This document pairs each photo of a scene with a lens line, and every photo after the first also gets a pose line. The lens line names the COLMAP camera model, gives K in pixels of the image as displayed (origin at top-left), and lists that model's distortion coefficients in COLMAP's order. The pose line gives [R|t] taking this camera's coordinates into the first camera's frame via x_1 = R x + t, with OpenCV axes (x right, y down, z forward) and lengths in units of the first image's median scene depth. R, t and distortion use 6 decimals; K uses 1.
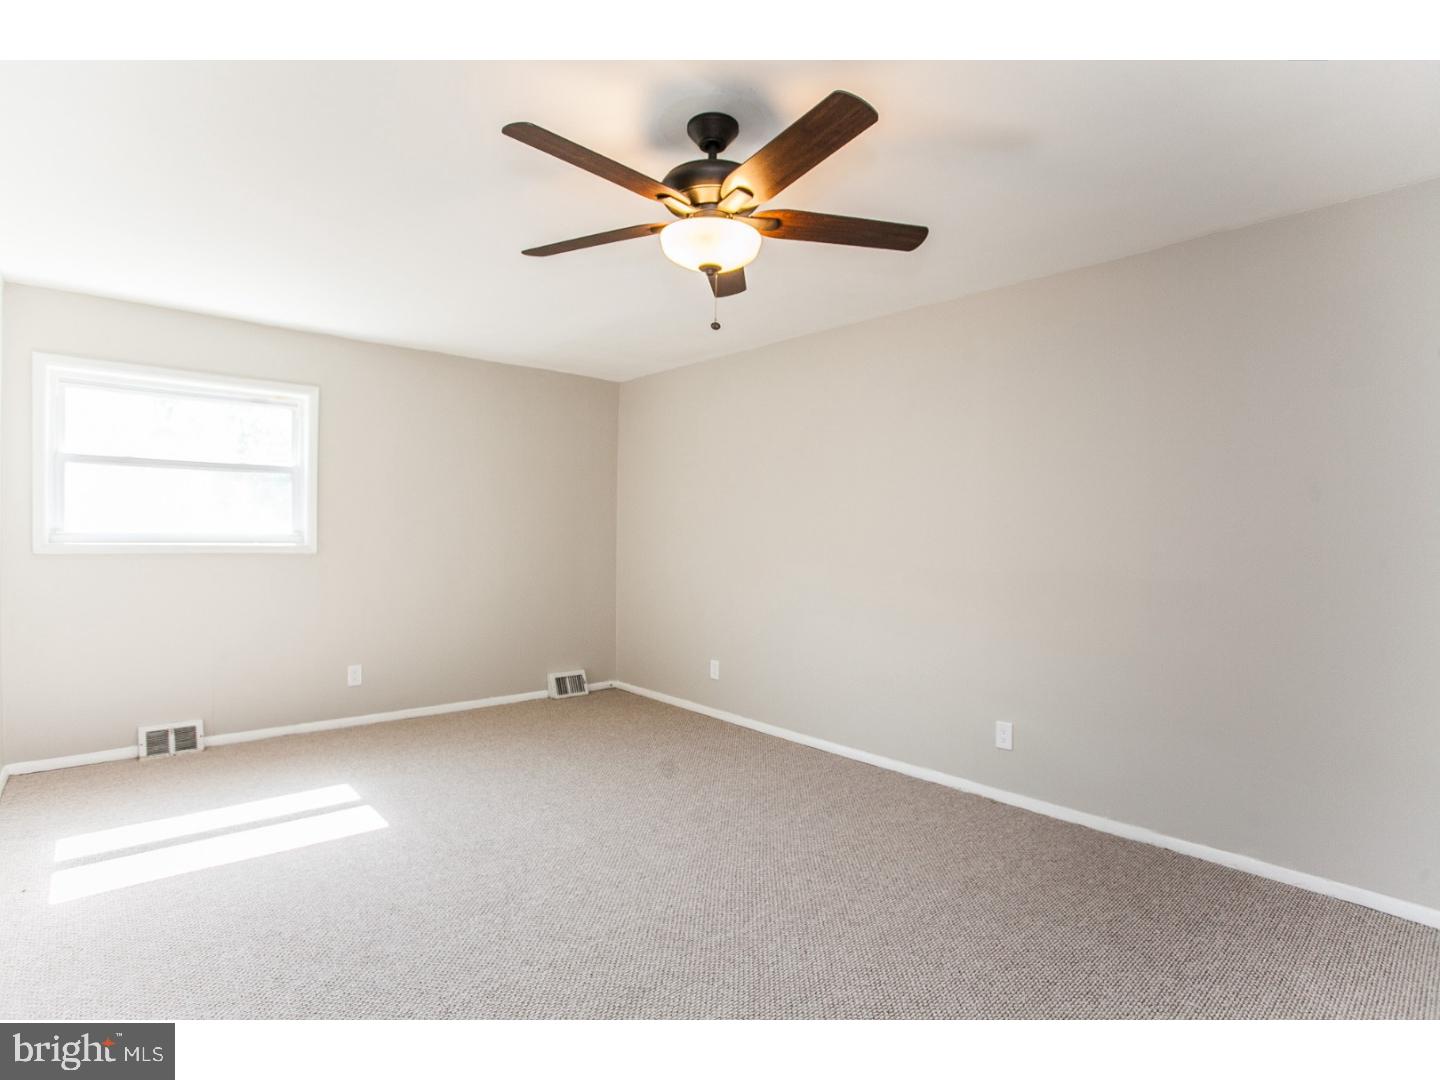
lens RADIAL K [[718.7, 0, 701.9], [0, 718.7, 541.5], [0, 0, 1]] dist [-0.066304, 0.027617]
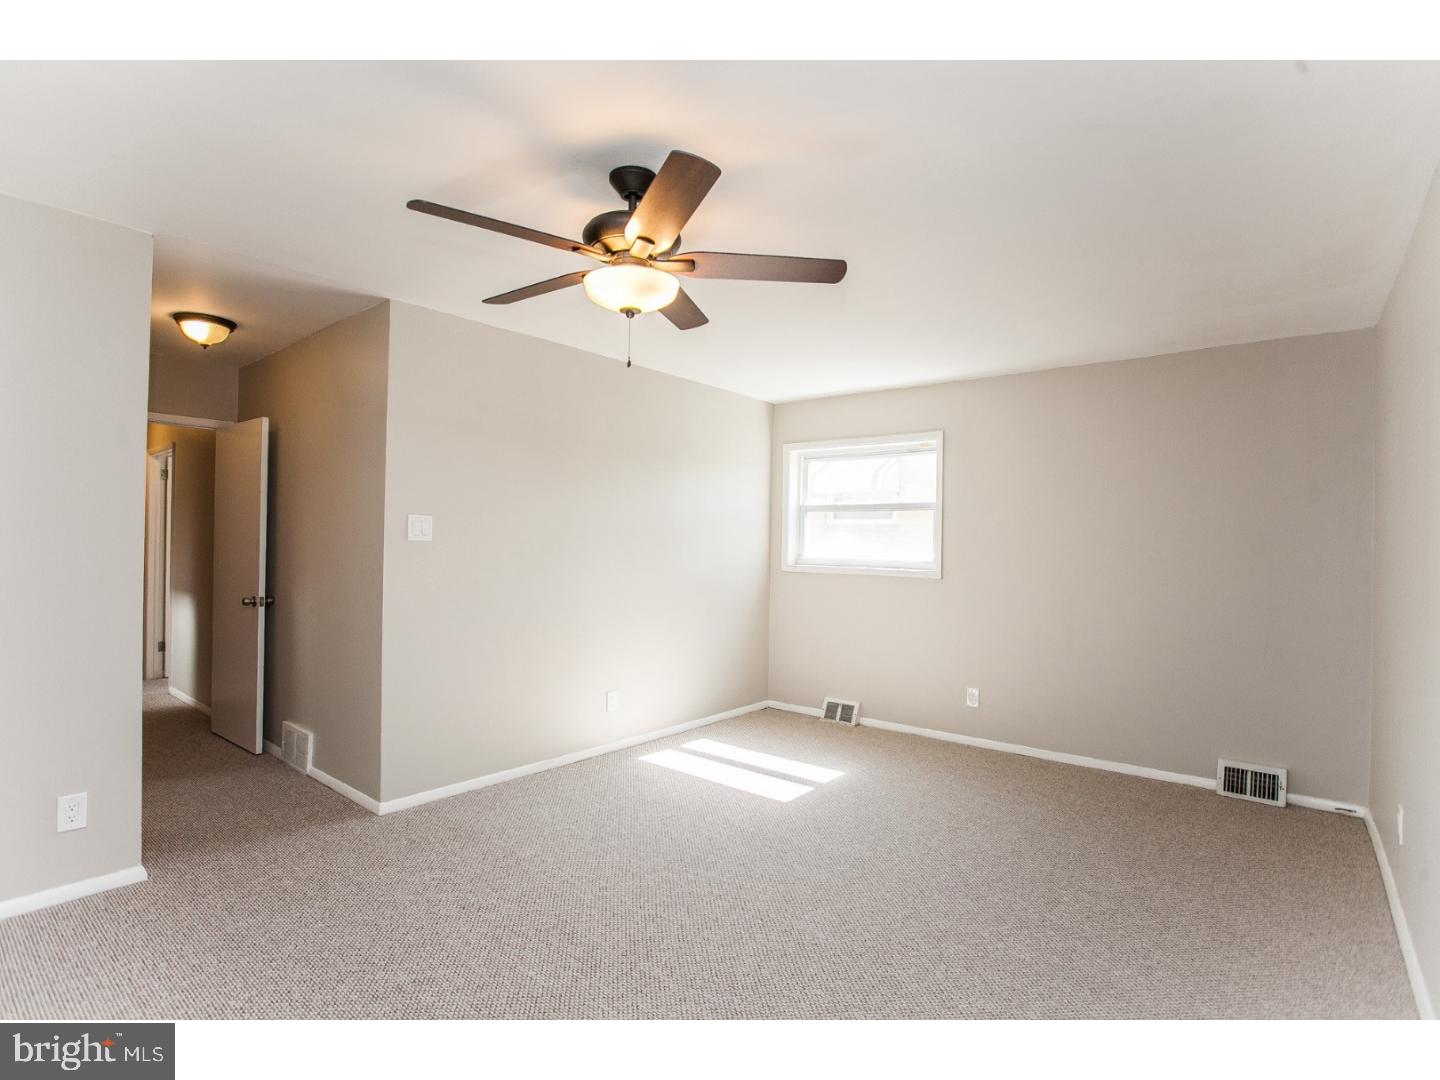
lens RADIAL K [[718.7, 0, 701.9], [0, 718.7, 541.5], [0, 0, 1]] dist [-0.066304, 0.027617]
pose [[0.147812, -0.023426, -0.988738, 0.558012], [-0.031550, 0.999099, -0.028388, 0.002857], [0.988512, 0.035390, 0.146940, 0.506034]]
